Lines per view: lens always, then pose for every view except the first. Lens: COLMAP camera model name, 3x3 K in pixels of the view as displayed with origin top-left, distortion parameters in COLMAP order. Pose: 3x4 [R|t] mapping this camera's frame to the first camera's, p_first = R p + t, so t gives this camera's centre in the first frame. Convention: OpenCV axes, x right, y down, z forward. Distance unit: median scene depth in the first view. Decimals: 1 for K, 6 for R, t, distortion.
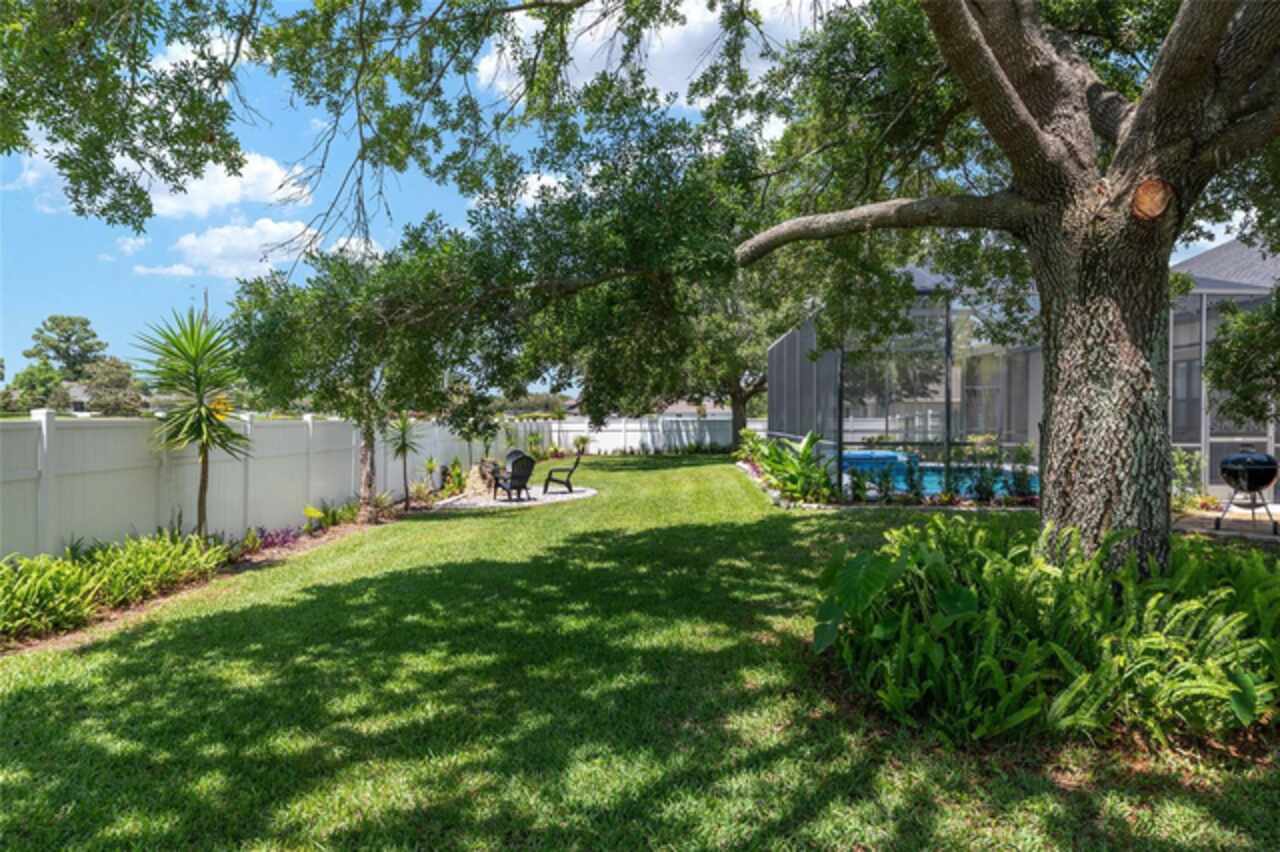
lens RADIAL K [[826.7, 0, 639.5], [0, 826.7, 422.7], [0, 0, 1]] dist [-0.012376, -0.002525]
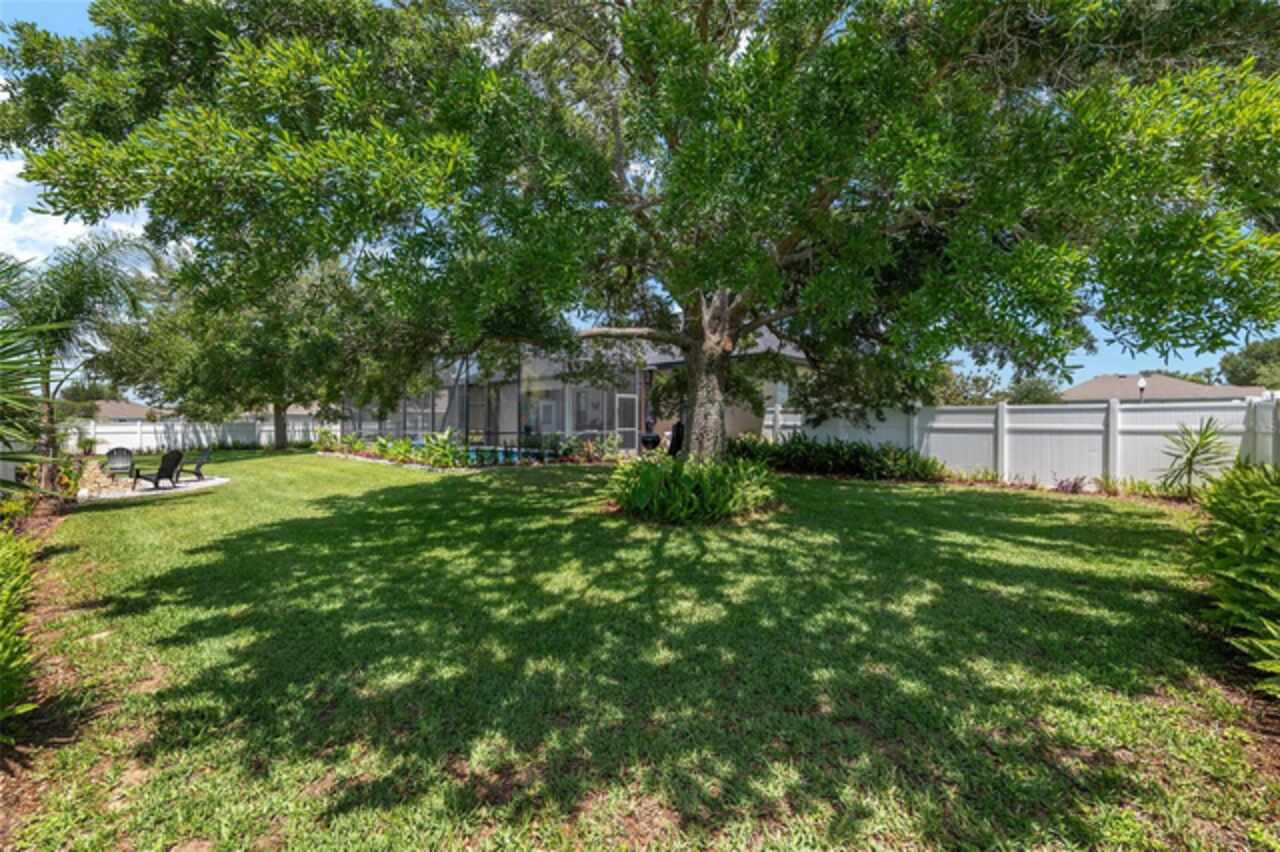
lens RADIAL K [[557.9, 0, 640.9], [0, 557.9, 429.4], [0, 0, 1]] dist [0.000406, 0.000006]
pose [[0.643480, -0.003651, 0.765454, -1.127910], [0.003574, 0.999992, 0.001765, 0.039238], [-0.765454, 0.001600, 0.643488, -0.102765]]
